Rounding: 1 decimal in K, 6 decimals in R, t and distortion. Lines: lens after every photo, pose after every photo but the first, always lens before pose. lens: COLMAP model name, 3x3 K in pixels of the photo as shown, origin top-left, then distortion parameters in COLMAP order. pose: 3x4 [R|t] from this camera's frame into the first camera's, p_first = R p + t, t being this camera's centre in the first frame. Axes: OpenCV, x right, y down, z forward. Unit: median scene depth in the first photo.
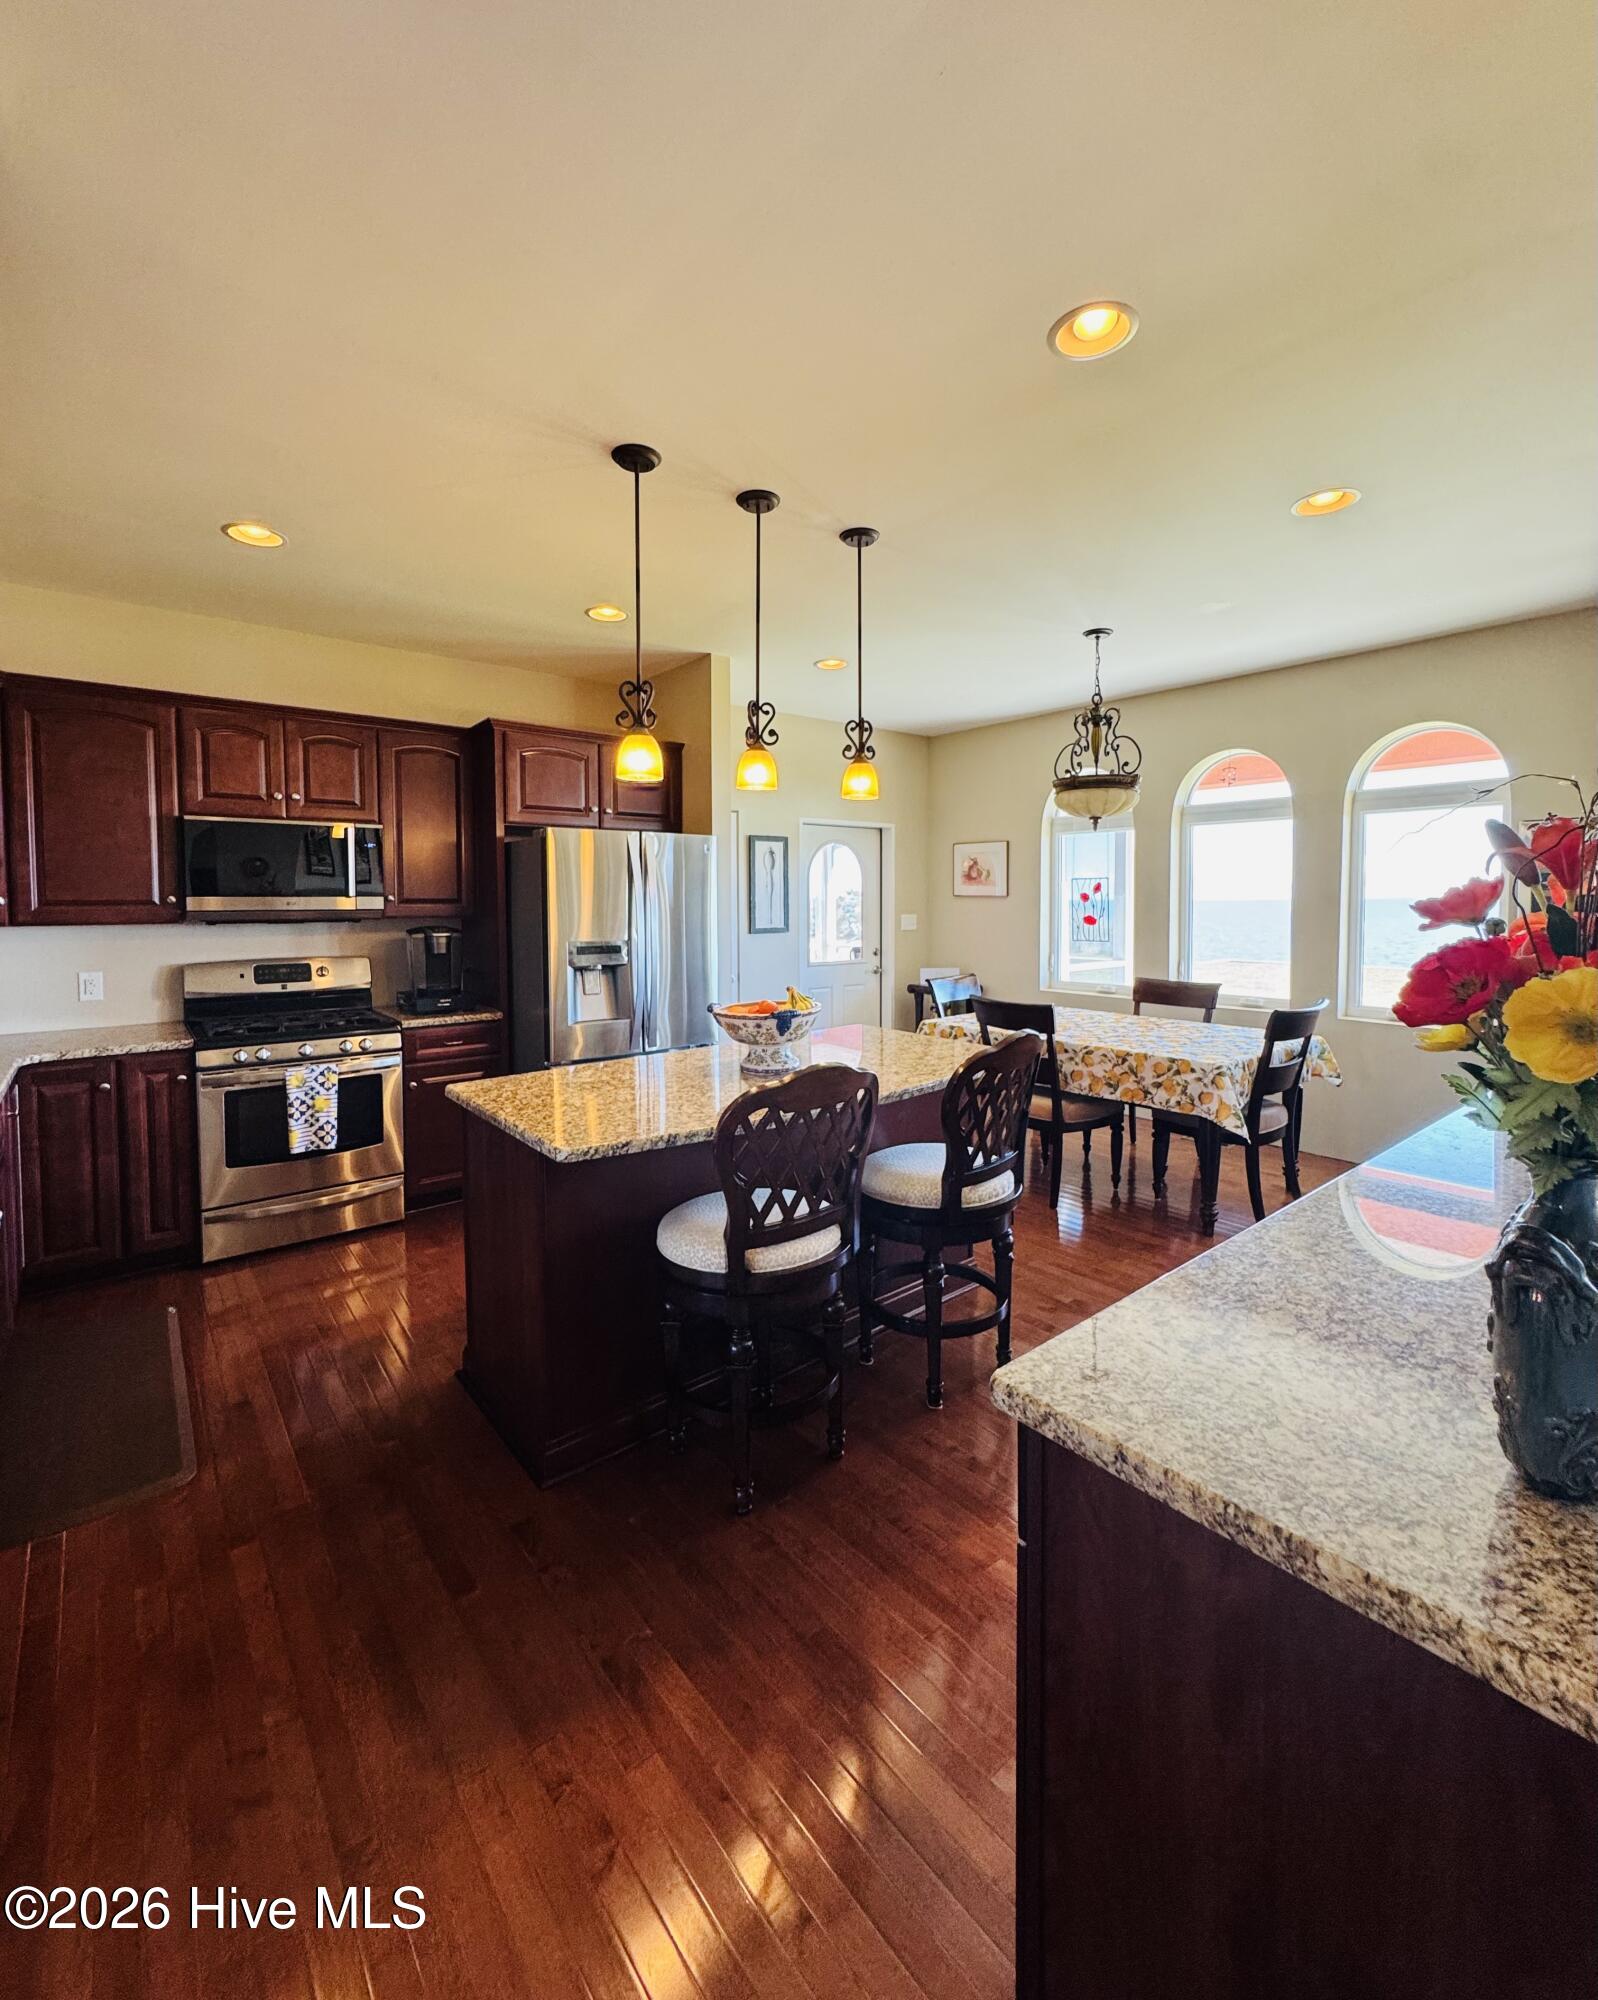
lens RADIAL K [[853.0, 0, 800.0], [0, 853.0, 932.9], [0, 0, 1]] dist [-0.000477, 0.000275]
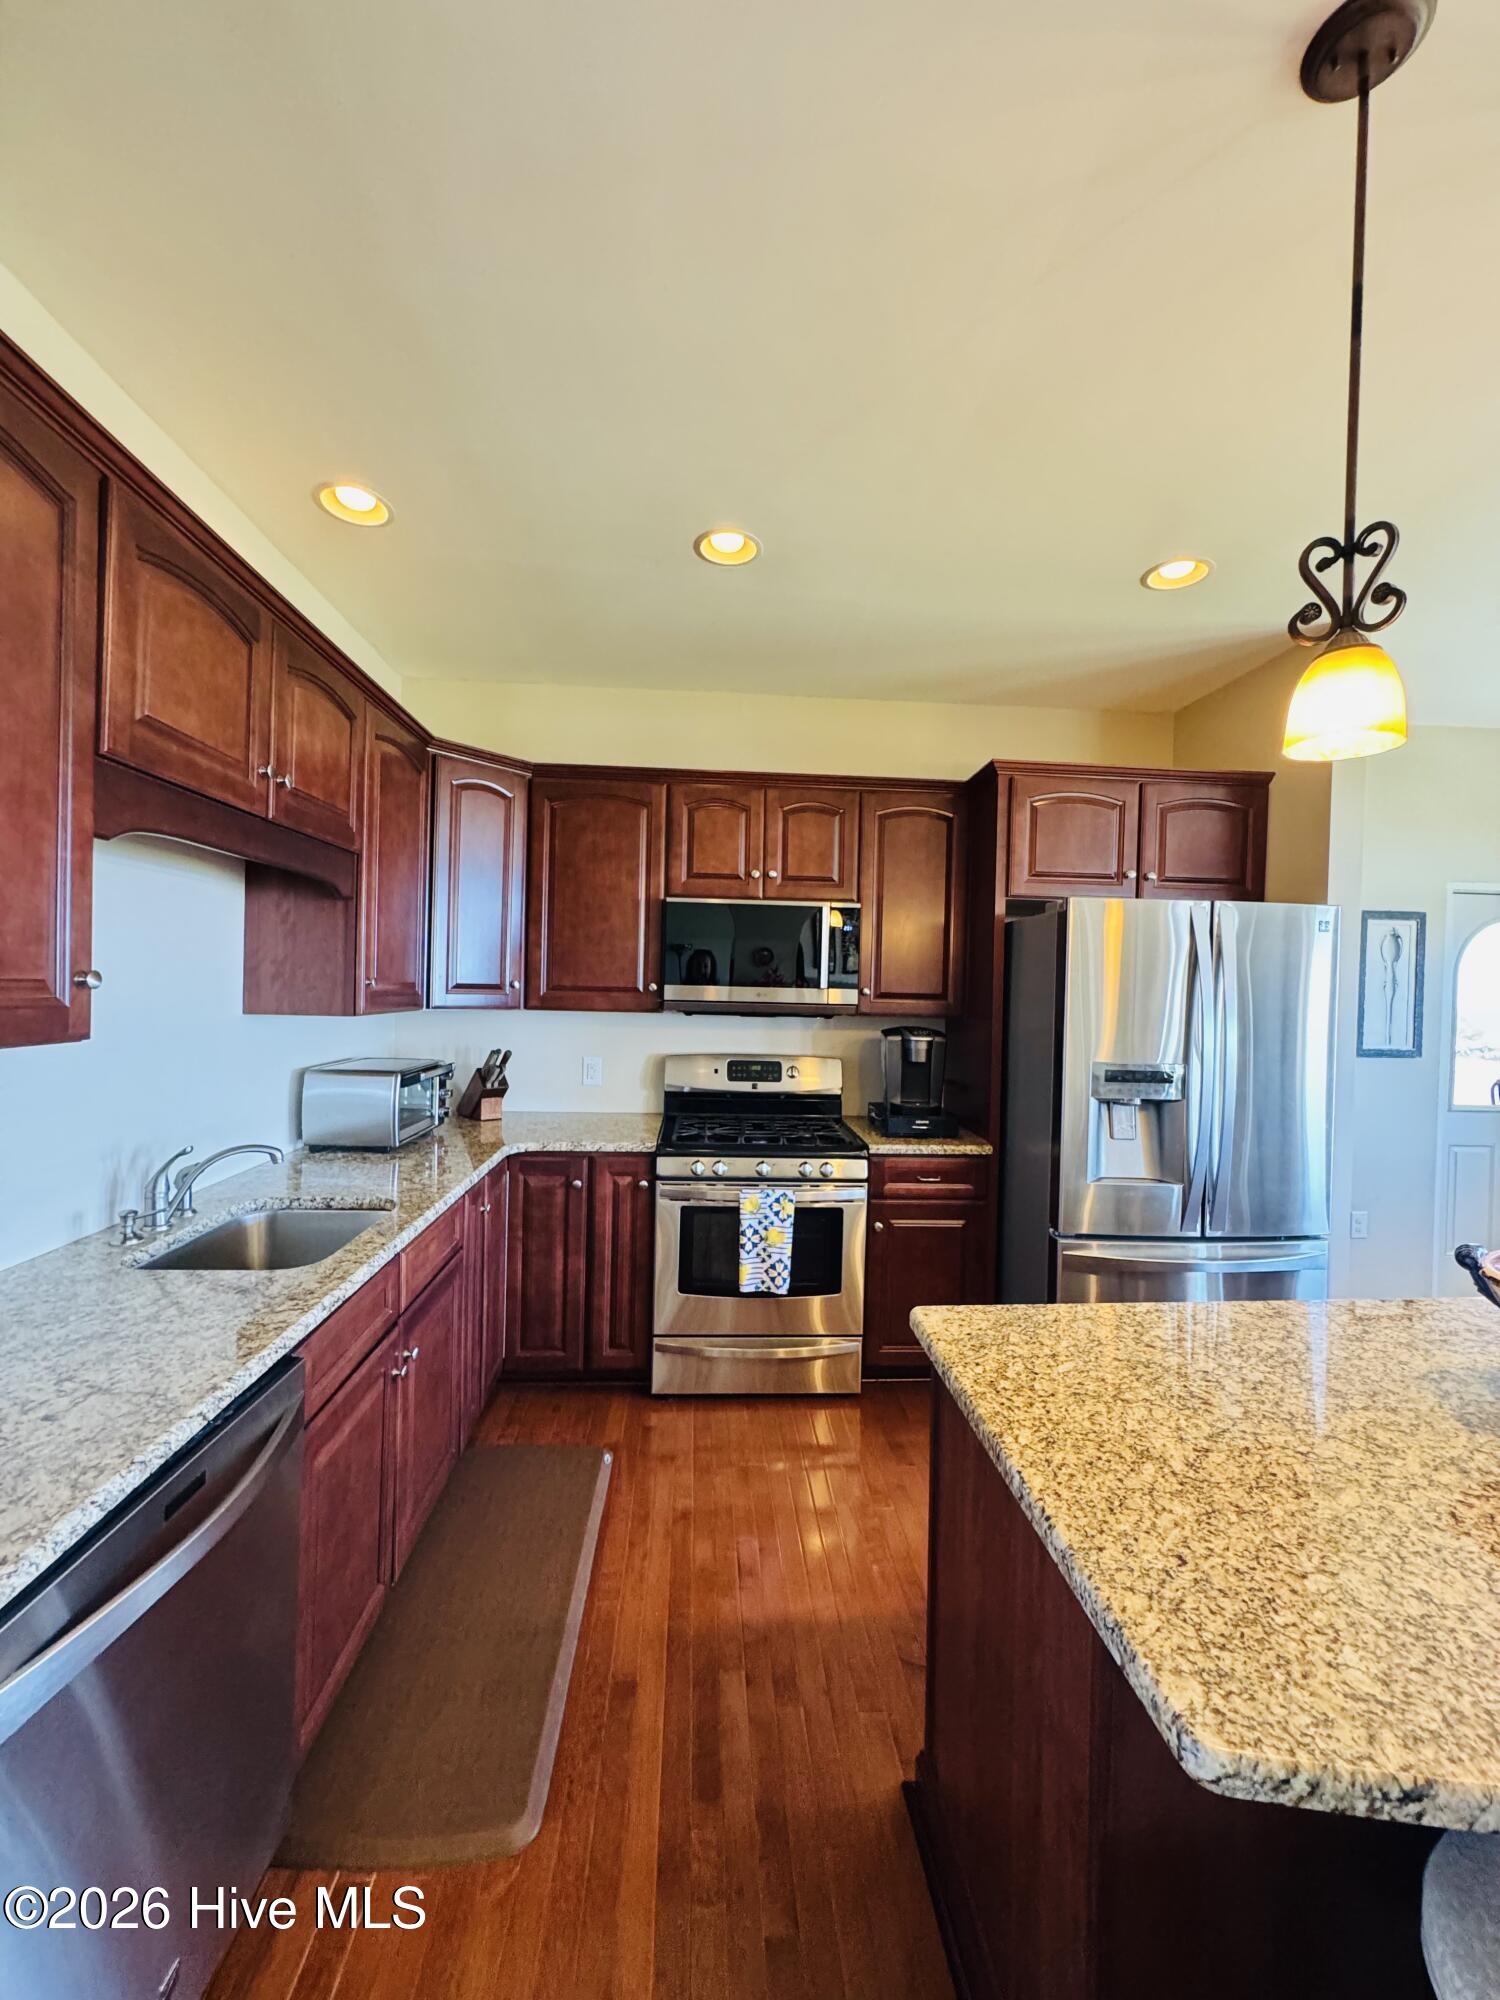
lens RADIAL K [[799.0, 0, 750.0], [0, 799.0, 1000.0], [0, 0, 1]] dist [-0.004686, -0.000096]
pose [[0.816093, 0.033331, -0.576959, -0.131705], [-0.050100, 0.998657, -0.013171, -0.017679], [0.575745, 0.039654, 0.816667, 0.321860]]
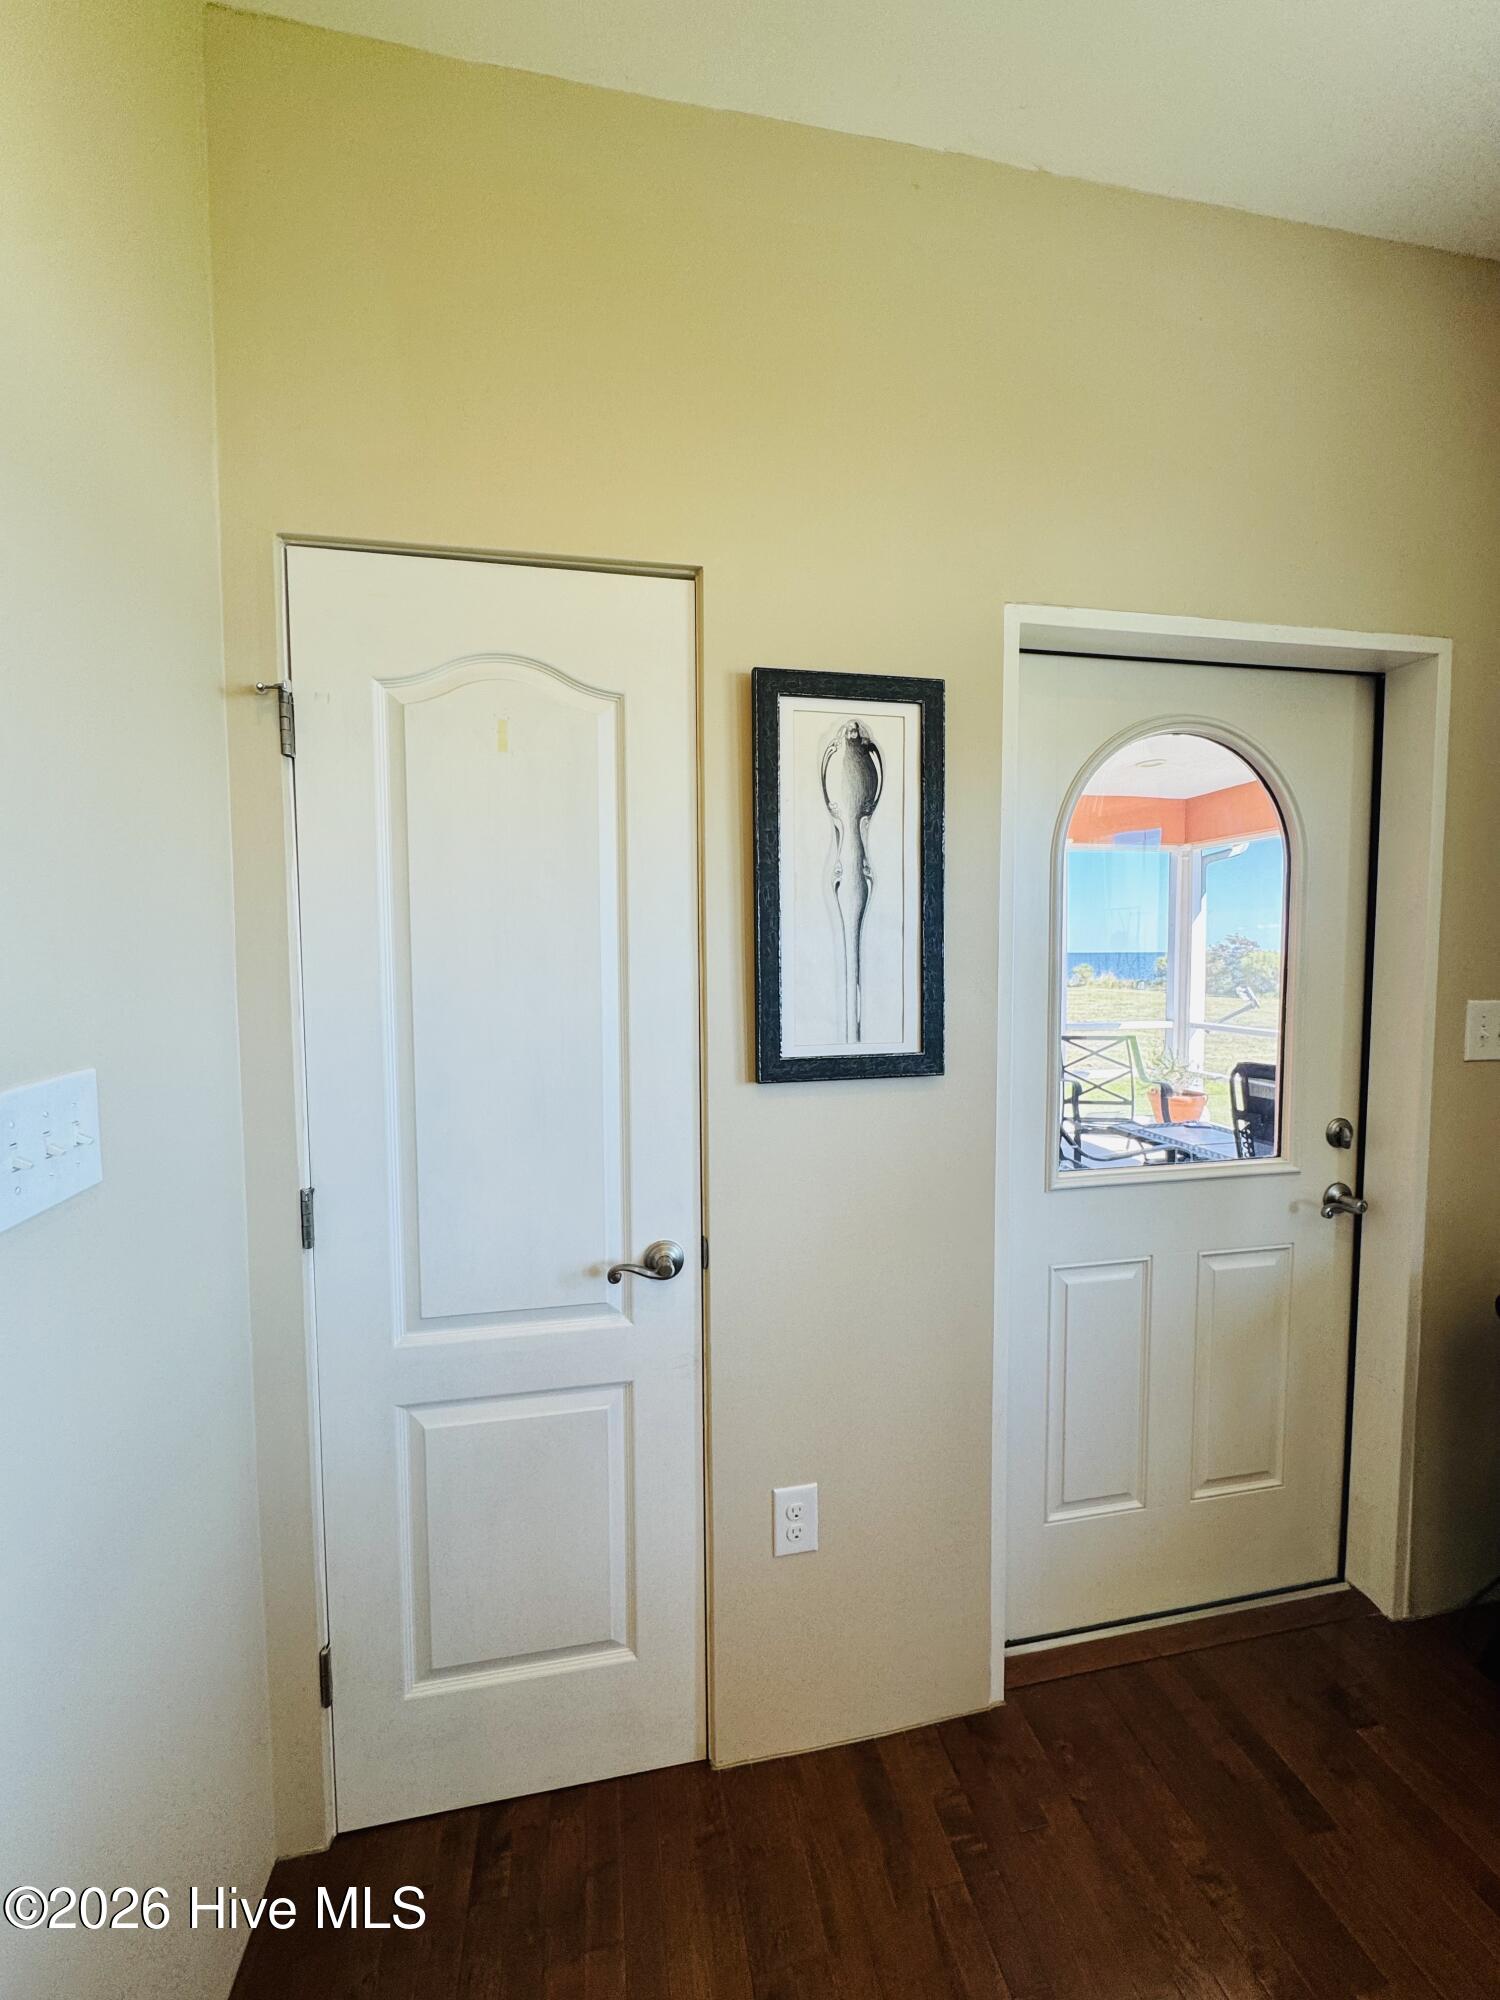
lens RADIAL K [[799.0, 0, 750.0], [0, 799.0, 1000.0], [0, 0, 1]] dist [-0.004686, -0.000096]
pose [[0.882553, 0.025161, -0.469539, 0.073533], [-0.015154, 0.999571, 0.025079, -0.042866], [0.469968, -0.015018, 0.882556, 1.226894]]
